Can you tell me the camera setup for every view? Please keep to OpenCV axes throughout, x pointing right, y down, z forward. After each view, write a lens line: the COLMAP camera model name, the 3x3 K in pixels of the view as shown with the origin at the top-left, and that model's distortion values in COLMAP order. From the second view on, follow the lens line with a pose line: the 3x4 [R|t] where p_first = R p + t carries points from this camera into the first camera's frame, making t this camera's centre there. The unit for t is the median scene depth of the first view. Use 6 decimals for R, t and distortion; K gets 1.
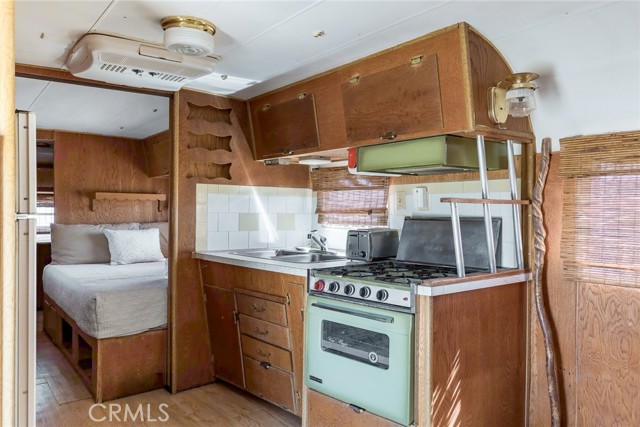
lens RADIAL K [[410.1, 0, 320.0], [0, 410.1, 213.5], [0, 0, 1]] dist [0.000762, -0.000454]
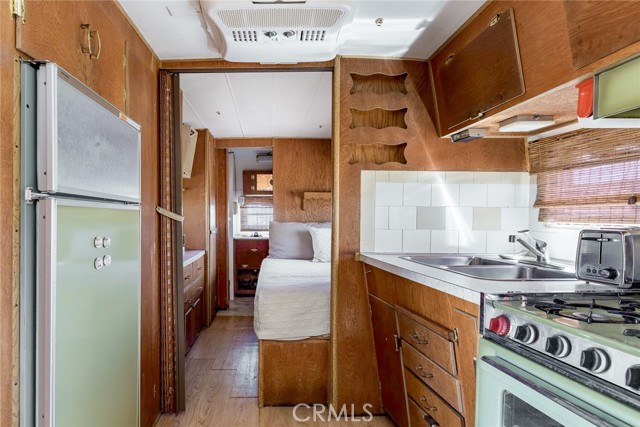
lens RADIAL K [[378.6, 0, 320.5], [0, 378.6, 220.5], [0, 0, 1]] dist [0.000058, -0.000408]
pose [[0.821225, 0.005071, -0.570582, 0.066296], [-0.003097, 0.999985, 0.004429, 0.024551], [0.570596, -0.001870, 0.821229, 0.324381]]
